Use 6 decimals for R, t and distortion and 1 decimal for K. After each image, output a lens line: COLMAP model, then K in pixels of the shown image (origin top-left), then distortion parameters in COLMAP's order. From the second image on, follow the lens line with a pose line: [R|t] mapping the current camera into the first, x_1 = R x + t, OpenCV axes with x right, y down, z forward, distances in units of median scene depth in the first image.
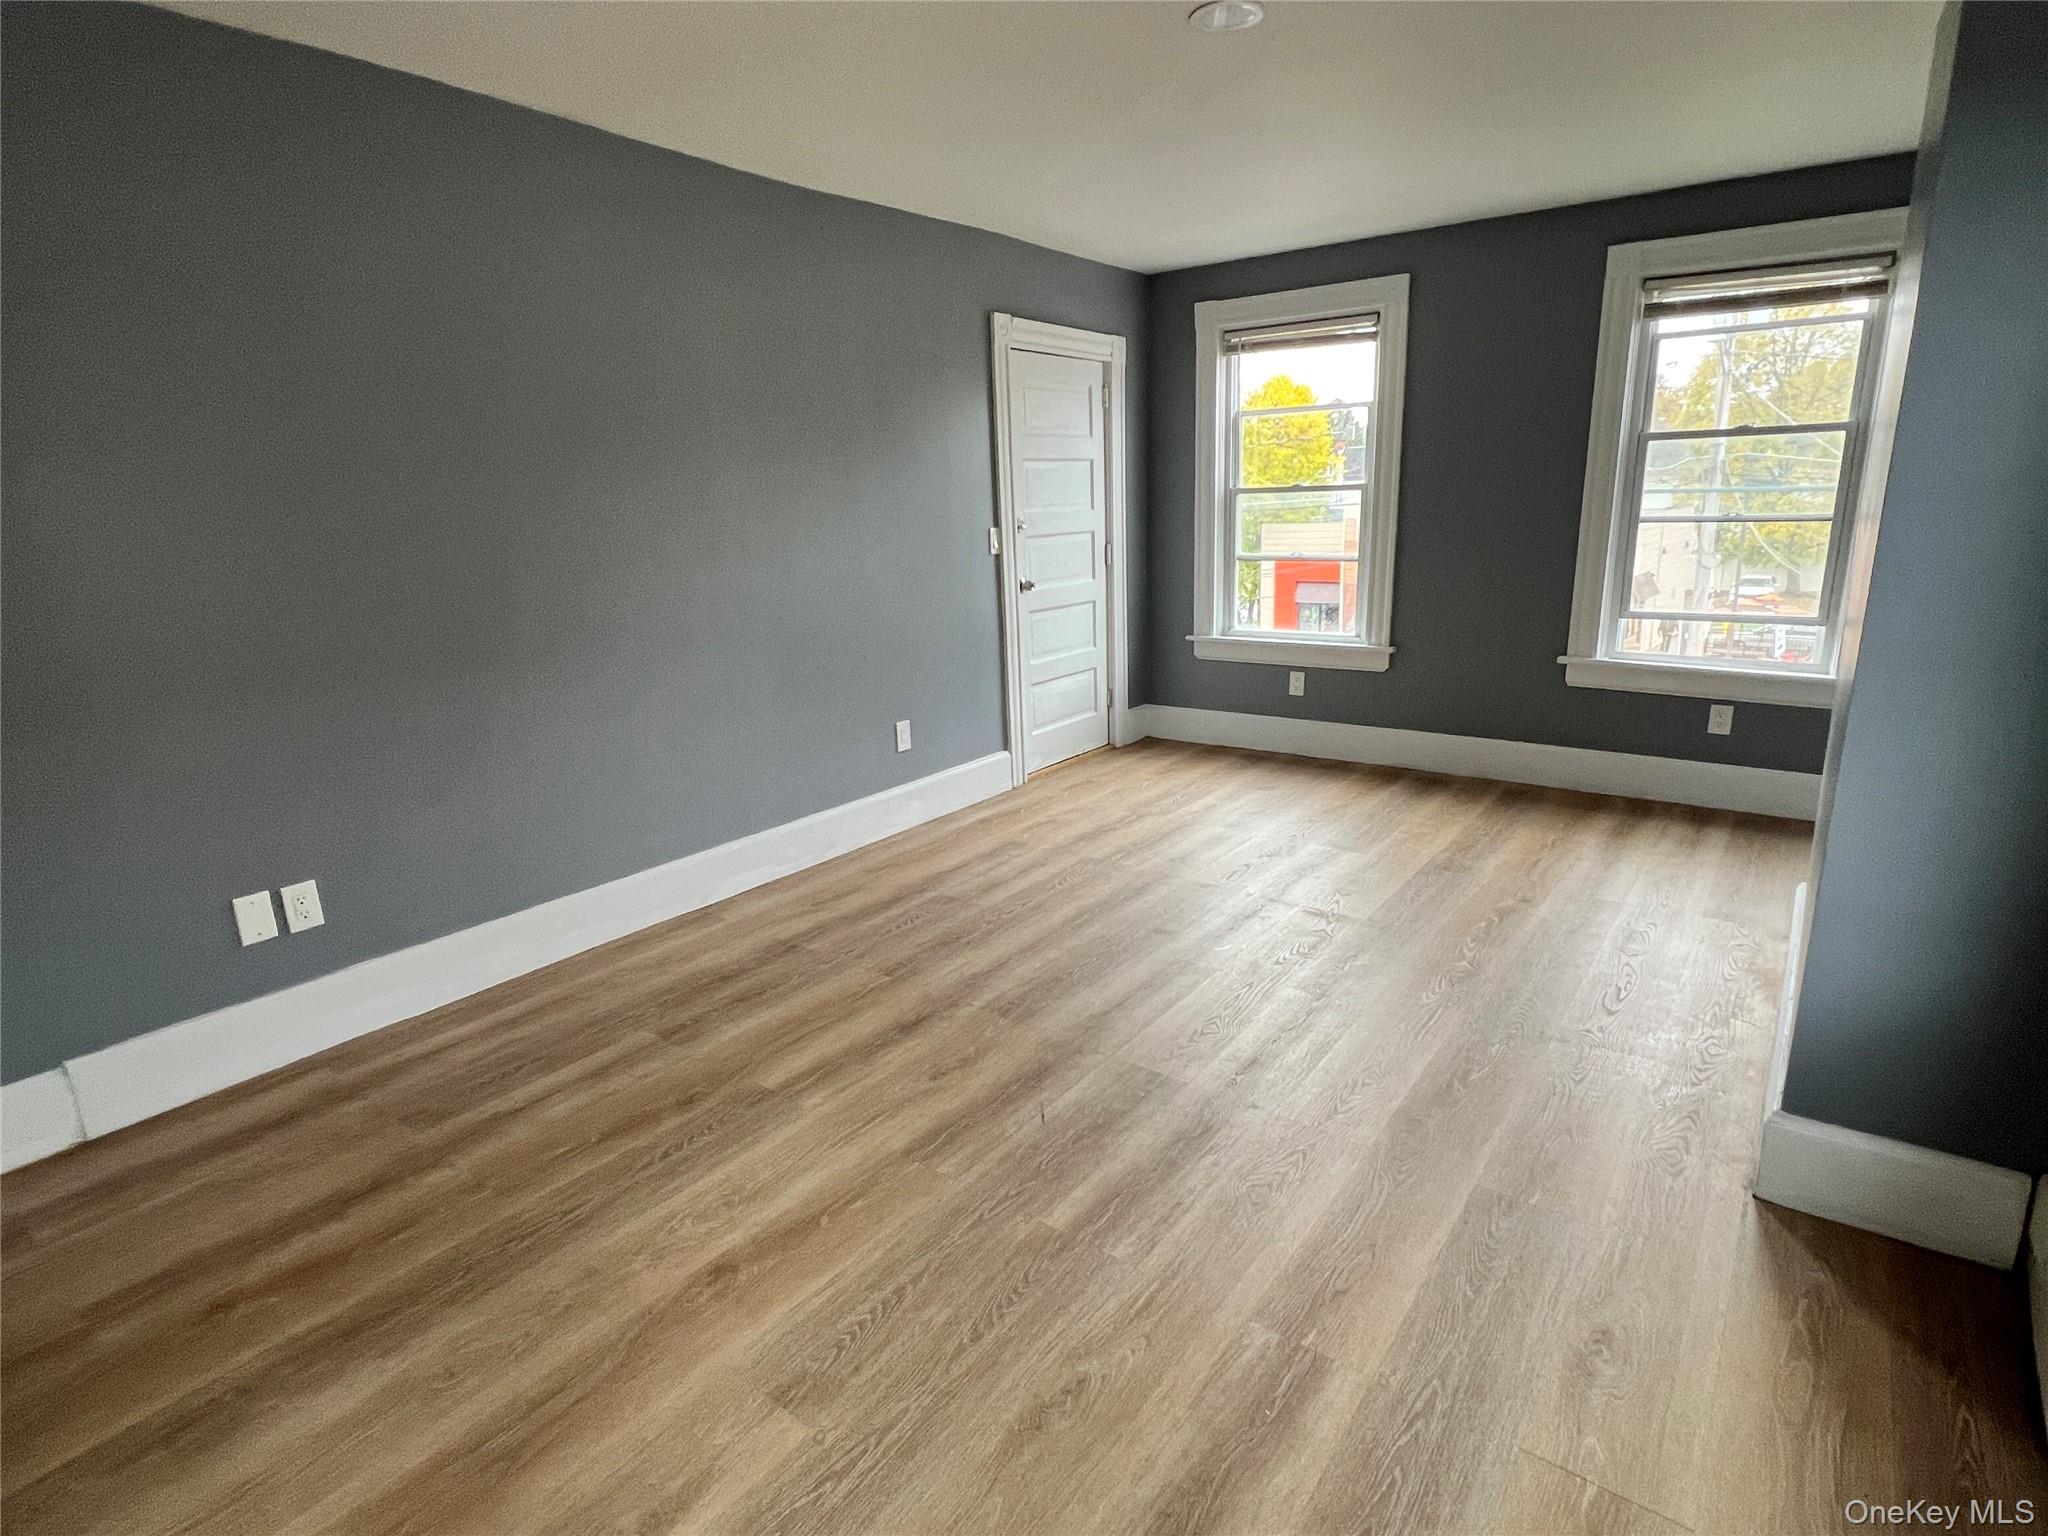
lens RADIAL K [[1078.3, 0, 1015.5], [0, 1078.3, 768.9], [0, 0, 1]] dist [0.026931, 0.000532]
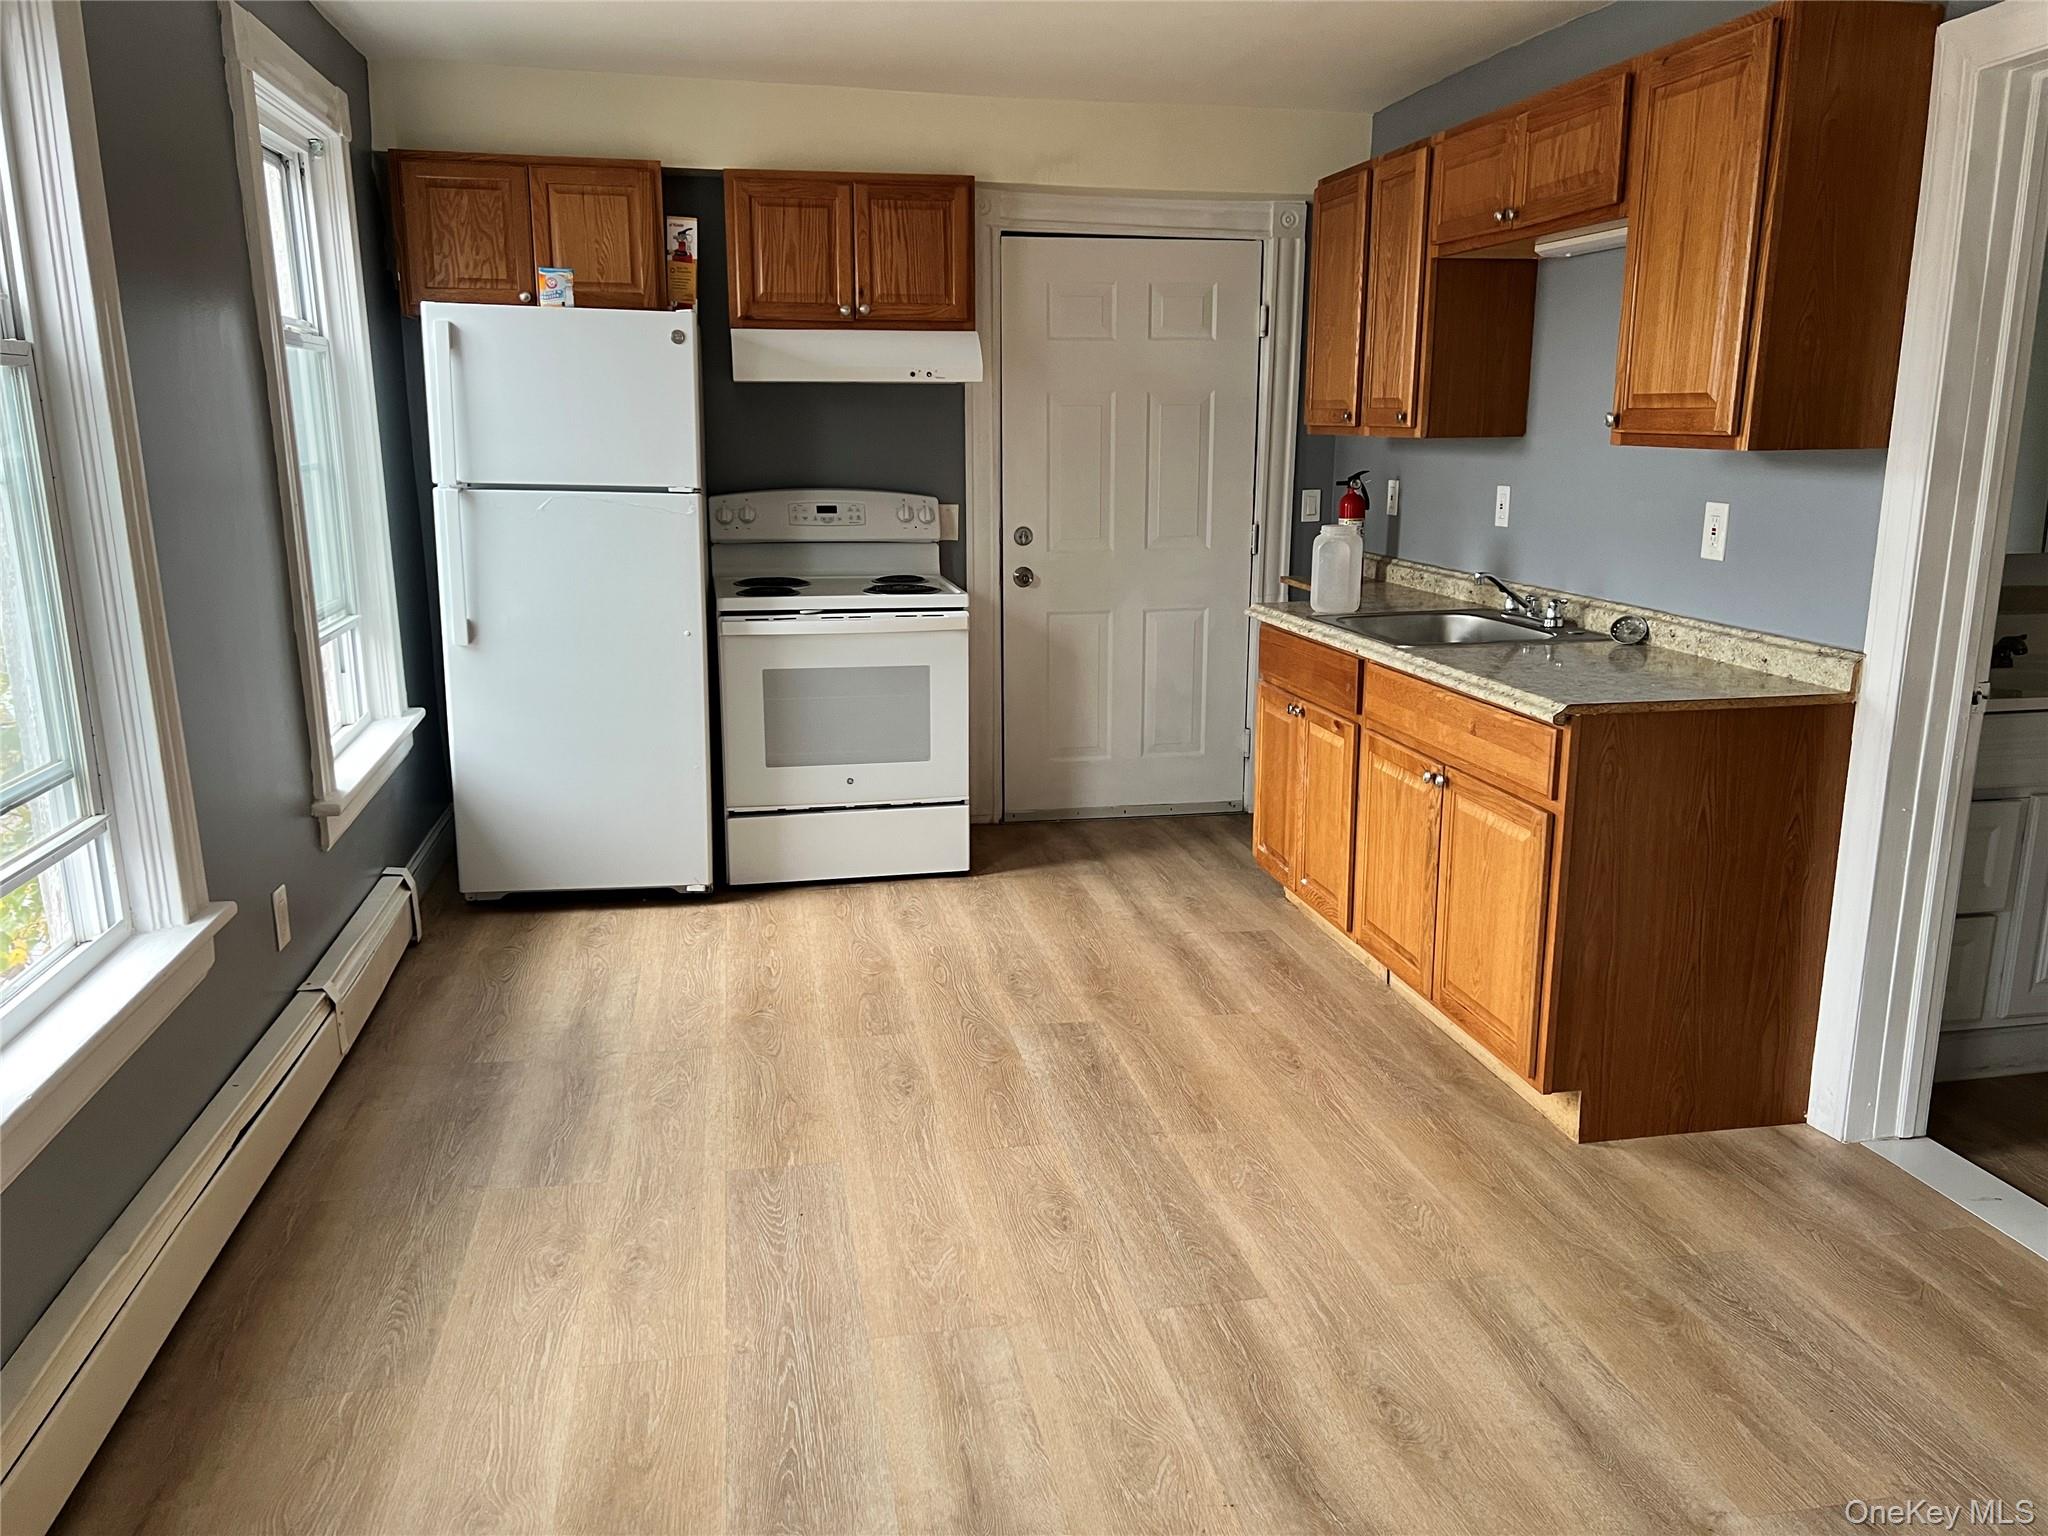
lens RADIAL K [[1520.4, 0, 1024.5], [0, 1520.4, 775.9], [0, 0, 1]] dist [-0.006218, -0.001679]
pose [[0.674092, -0.130914, 0.726953, -0.435295], [0.156845, 0.987094, 0.032322, 0.050630], [-0.721803, 0.092231, 0.685926, -0.174336]]
